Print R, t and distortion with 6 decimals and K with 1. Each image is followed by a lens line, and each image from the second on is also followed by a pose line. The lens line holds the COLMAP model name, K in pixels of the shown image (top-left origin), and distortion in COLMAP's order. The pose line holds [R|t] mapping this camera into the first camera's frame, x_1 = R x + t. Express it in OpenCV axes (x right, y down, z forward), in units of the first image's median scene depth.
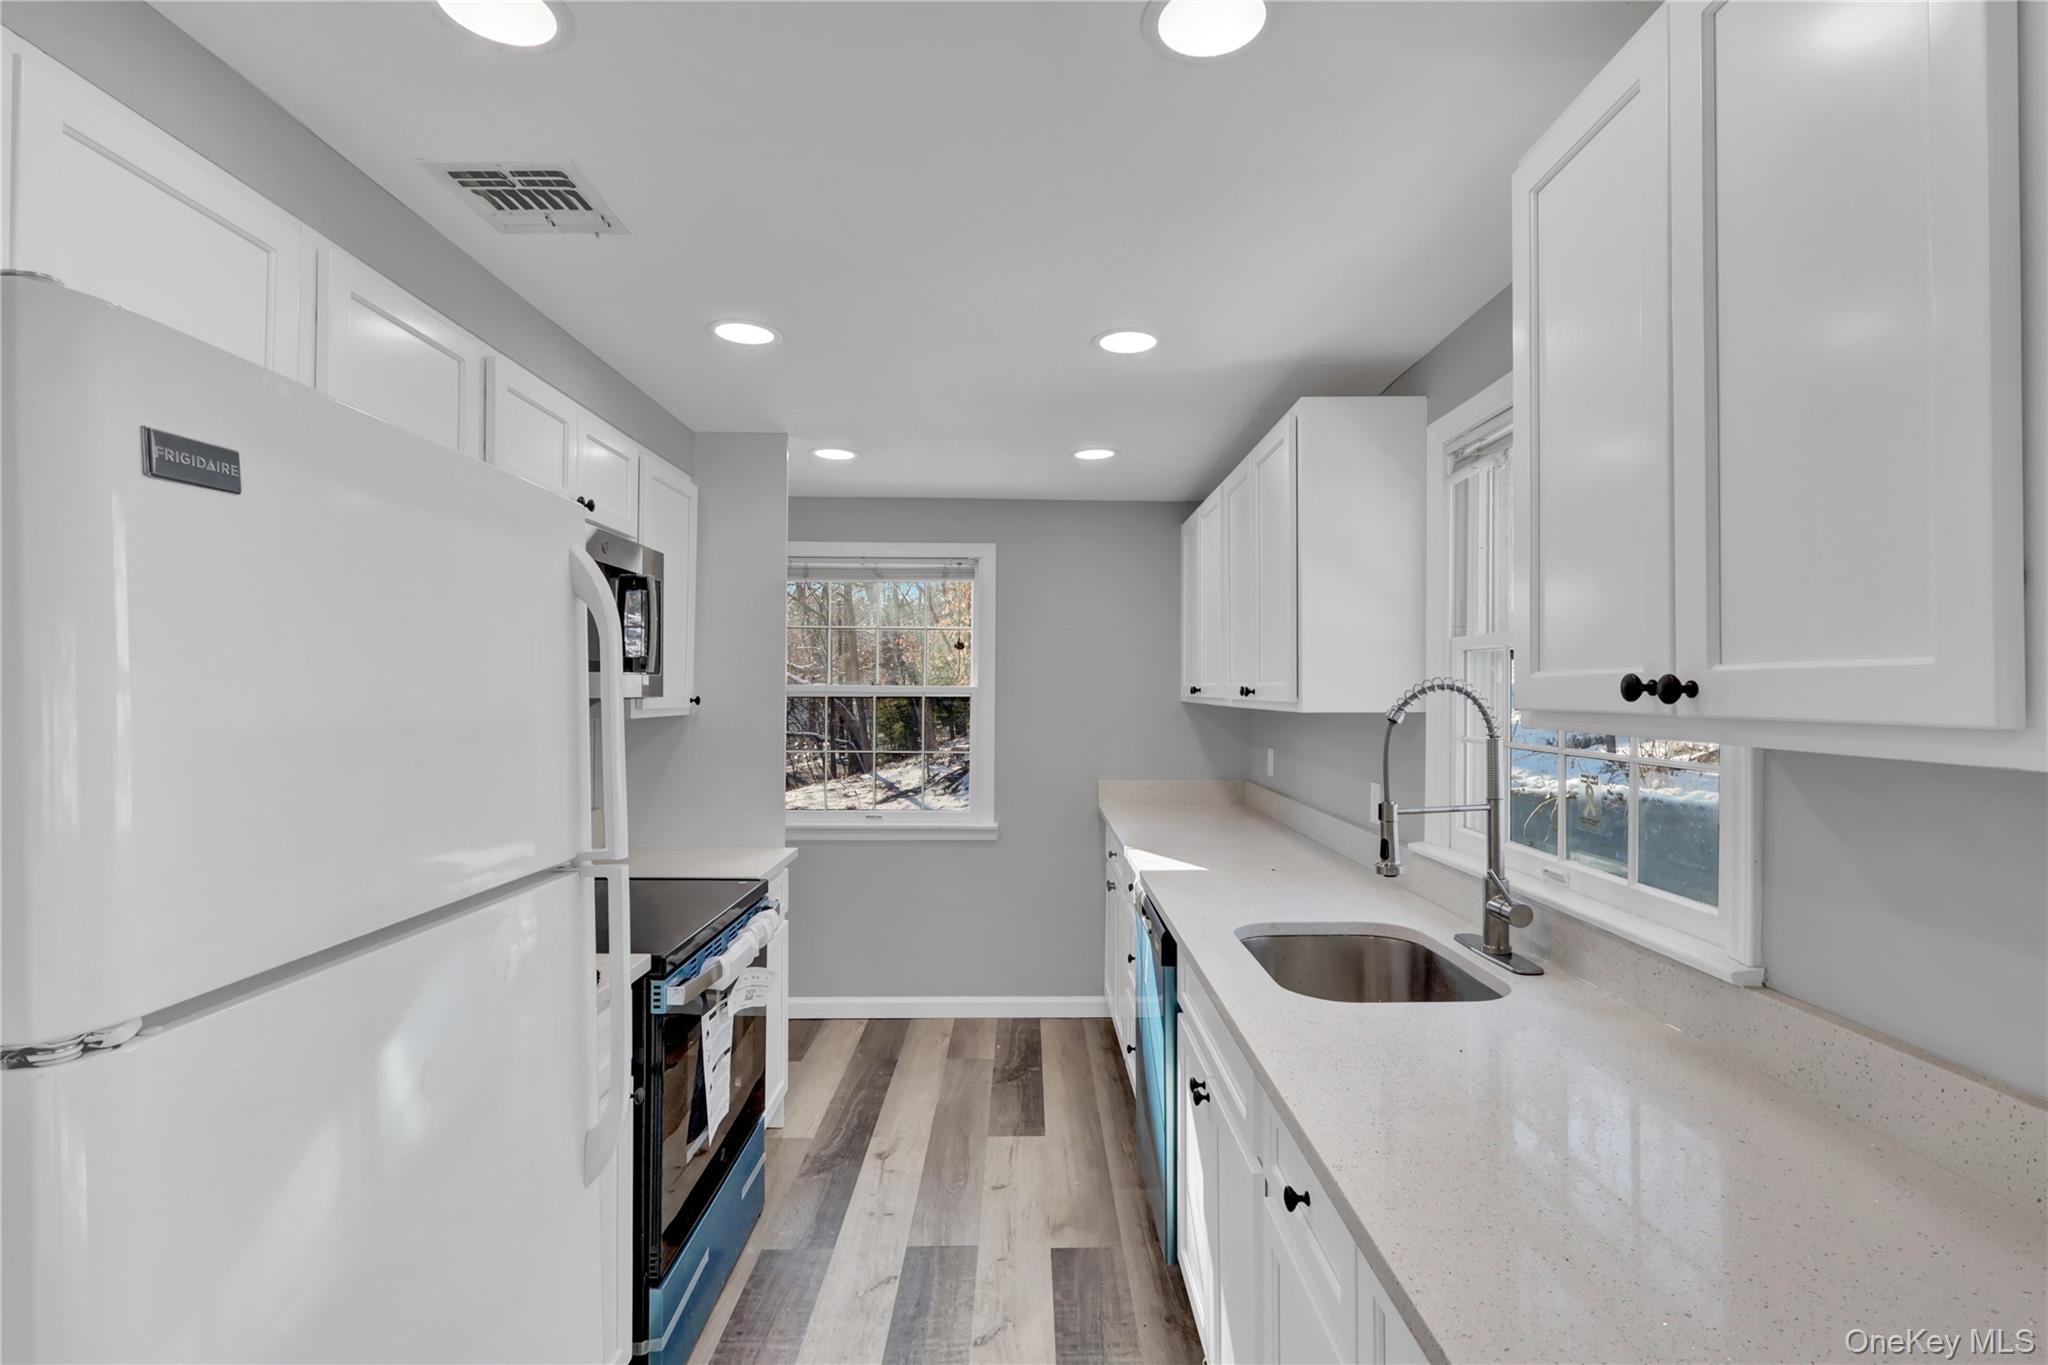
lens RADIAL K [[969.5, 0, 1042.8], [0, 969.5, 692.8], [0, 0, 1]] dist [0.003757, 0.001883]
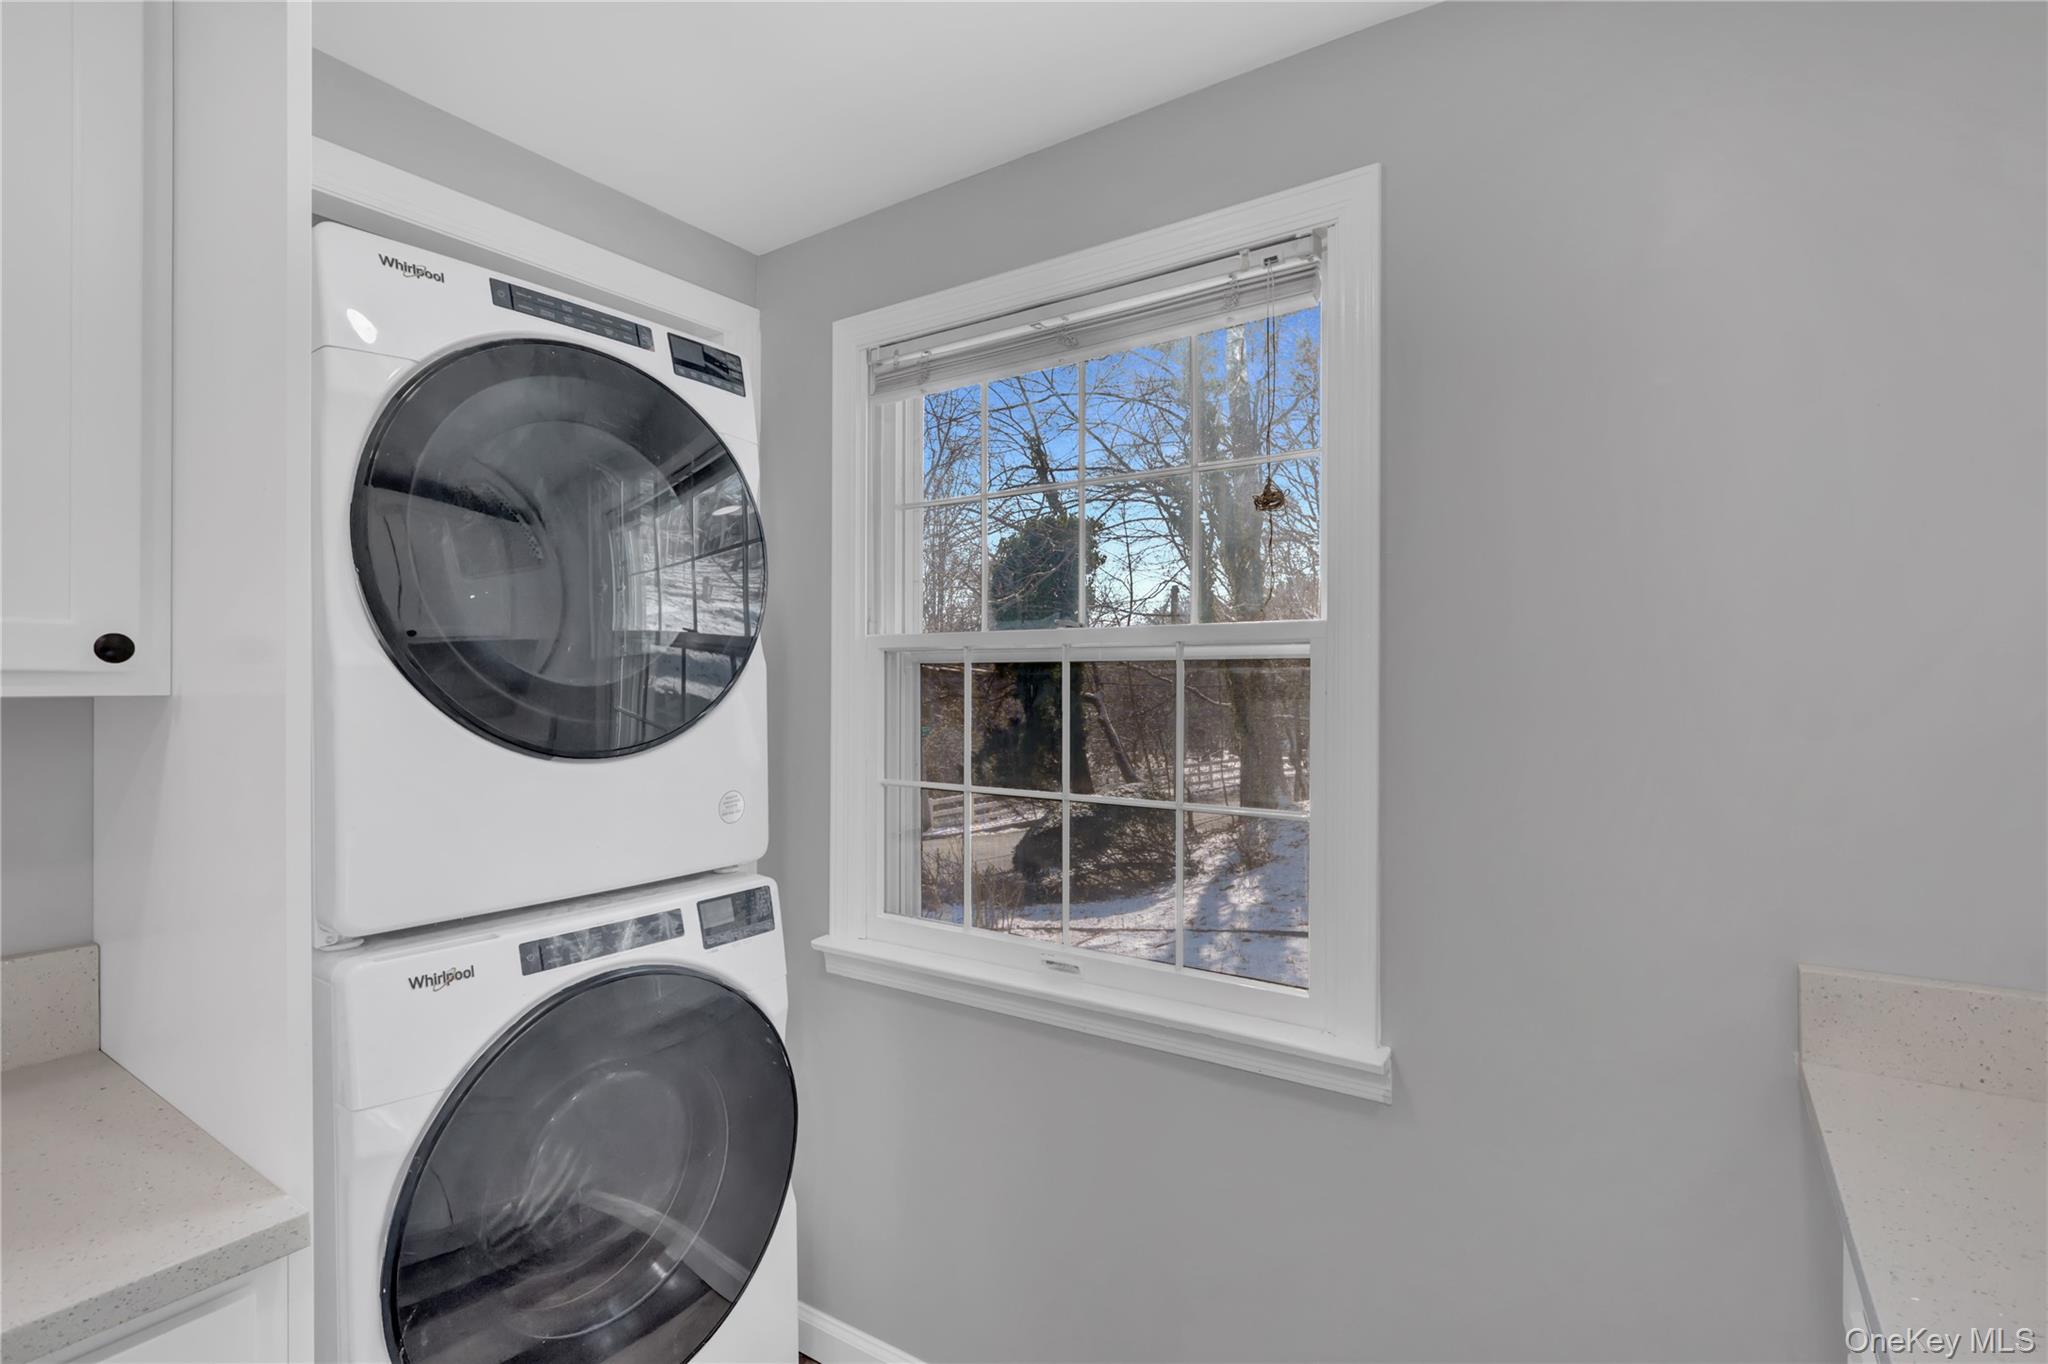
lens RADIAL K [[969.5, 0, 1032.9], [0, 969.5, 685.2], [0, 0, 1]] dist [0.003757, 0.001883]
pose [[0.819588, -0.003978, -0.572940, 0.055201], [0.000435, 0.999980, -0.006321, 0.024513], [0.572954, 0.004932, 0.819573, 0.953048]]
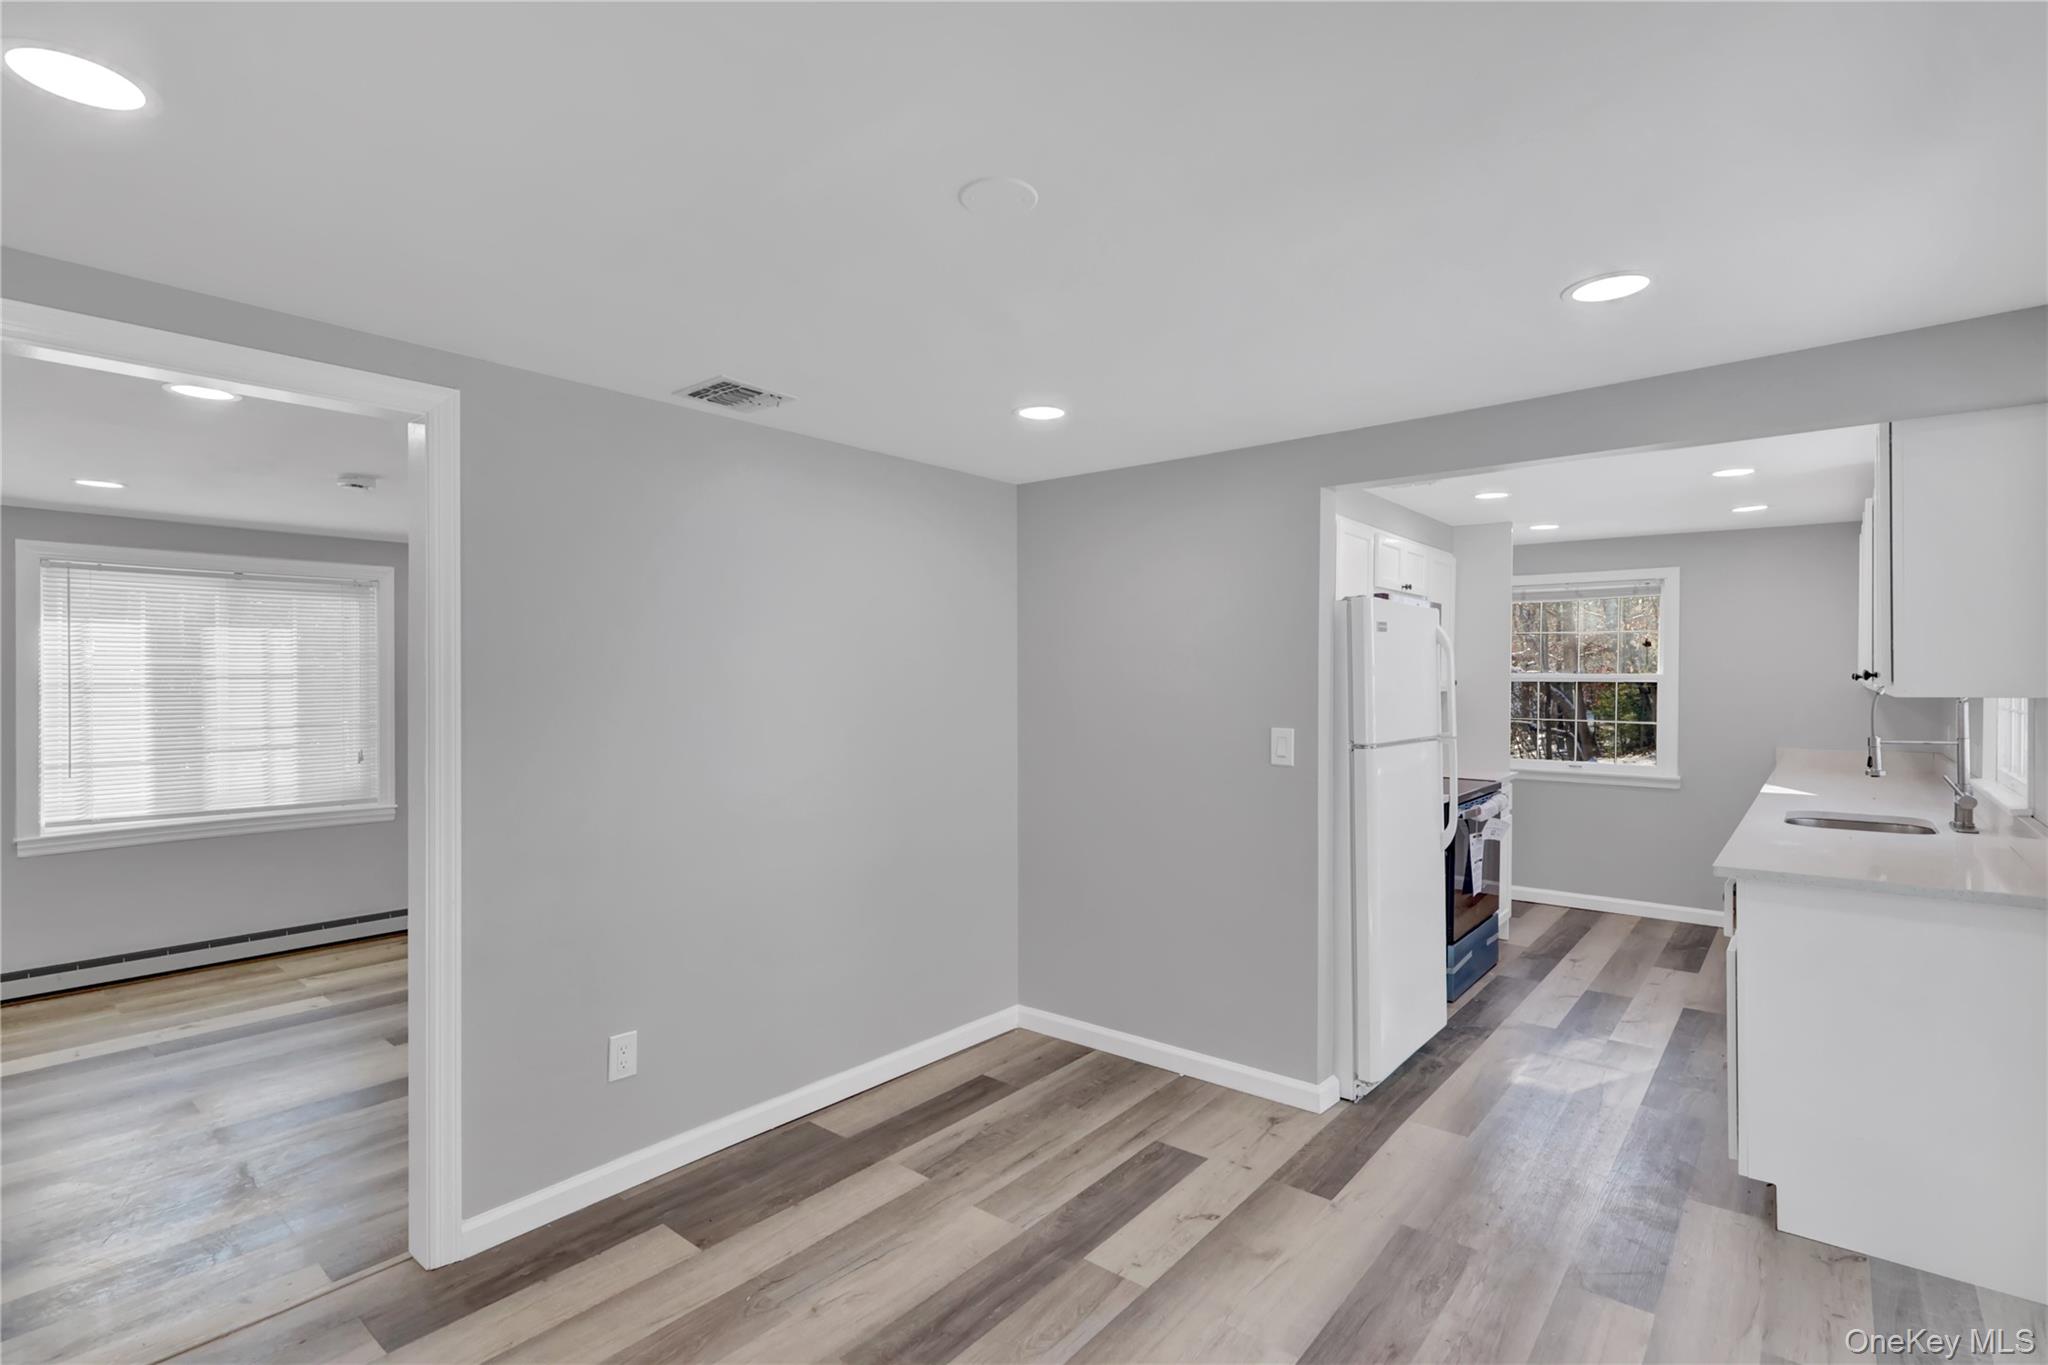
lens RADIAL K [[969.5, 0, 1016.0], [0, 969.5, 683.6], [0, 0, 1]] dist [0.003757, 0.001883]
pose [[0.754246, 0.005711, -0.656567, 0.199289], [-0.003329, 0.999983, 0.004874, 0.004584], [0.656584, -0.001490, 0.754252, -0.861274]]
